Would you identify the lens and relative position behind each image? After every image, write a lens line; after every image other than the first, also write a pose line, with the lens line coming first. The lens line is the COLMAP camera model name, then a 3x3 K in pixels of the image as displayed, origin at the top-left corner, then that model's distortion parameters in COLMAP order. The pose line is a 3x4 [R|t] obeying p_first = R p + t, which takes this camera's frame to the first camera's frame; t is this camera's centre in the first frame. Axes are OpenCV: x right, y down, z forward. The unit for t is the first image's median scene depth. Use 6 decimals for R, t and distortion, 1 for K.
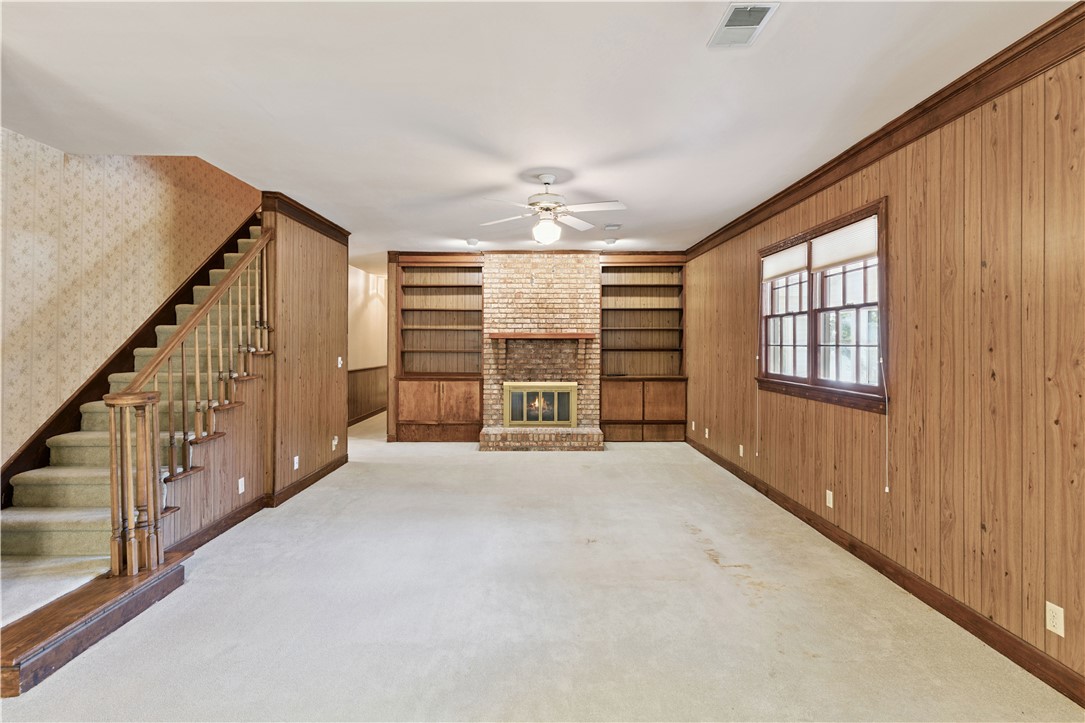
lens RADIAL K [[508.8, 0, 542.6], [0, 508.8, 351.9], [0, 0, 1]] dist [0.002884, 0.000052]
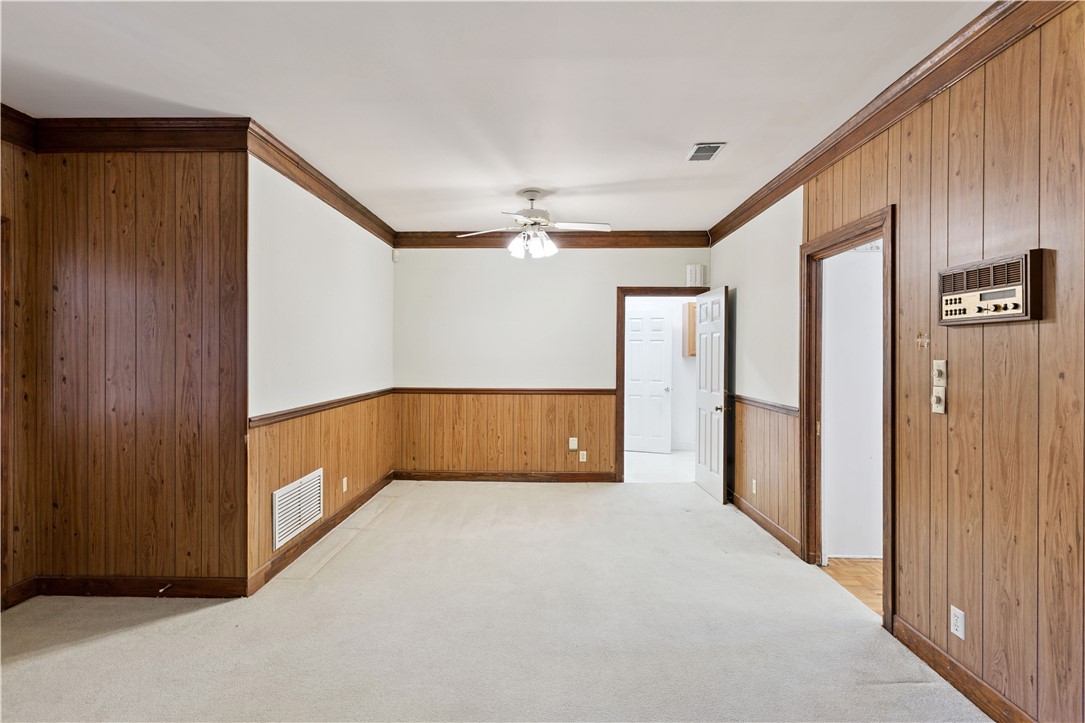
lens RADIAL K [[444.9, 0, 542.8], [0, 444.9, 356.5], [0, 0, 1]] dist [0.001983, 0.000216]
pose [[0.023339, 0.005353, 0.999713, -0.175188], [0.007952, 0.999953, -0.005540, 0.006739], [-0.999696, 0.008079, 0.023296, -0.190536]]
